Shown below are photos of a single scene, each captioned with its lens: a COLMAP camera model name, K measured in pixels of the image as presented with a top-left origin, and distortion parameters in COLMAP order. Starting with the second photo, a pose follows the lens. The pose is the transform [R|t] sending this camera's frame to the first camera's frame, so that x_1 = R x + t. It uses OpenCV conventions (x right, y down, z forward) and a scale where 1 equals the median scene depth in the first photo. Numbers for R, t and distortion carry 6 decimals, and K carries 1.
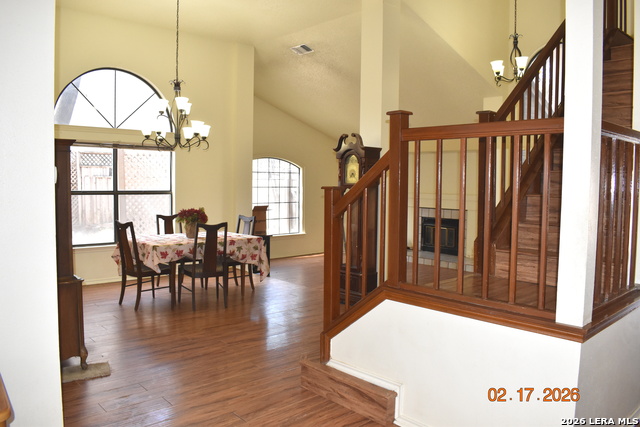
lens RADIAL K [[505.7, 0, 325.2], [0, 505.7, 214.8], [0, 0, 1]] dist [-0.085427, 0.002419]
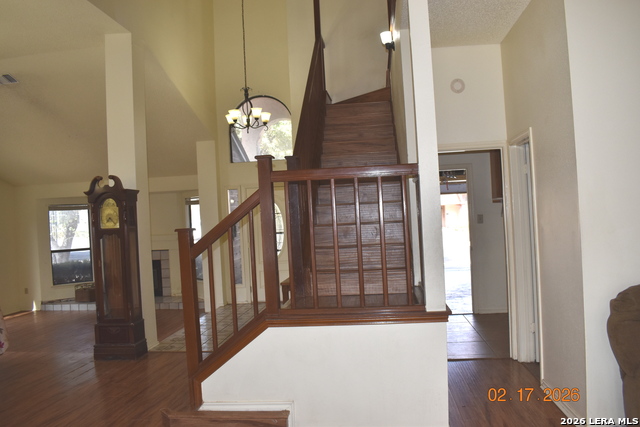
lens RADIAL K [[505.7, 0, 325.2], [0, 505.7, 214.8], [0, 0, 1]] dist [-0.085427, 0.002419]
pose [[0.748246, -0.048937, 0.661614, -0.257472], [0.102684, 0.993800, -0.042622, -0.007299], [-0.655426, 0.099829, 0.748633, 0.047484]]
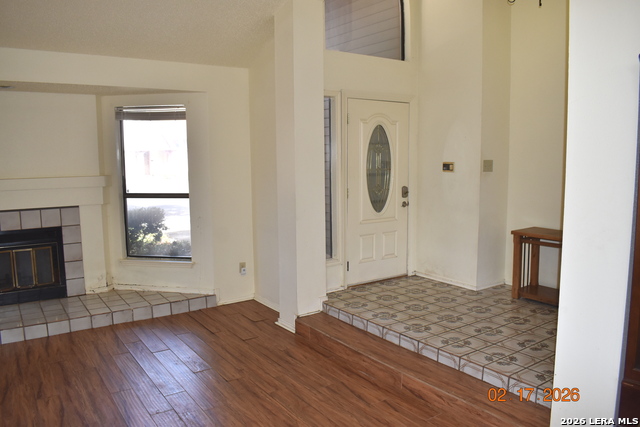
lens RADIAL K [[505.7, 0, 325.2], [0, 505.7, 214.8], [0, 0, 1]] dist [-0.085427, 0.002419]
pose [[0.131626, -0.128197, 0.982975, -0.323095], [0.064991, 0.990585, 0.120487, -0.079321], [-0.989167, 0.048025, 0.138718, 1.187122]]
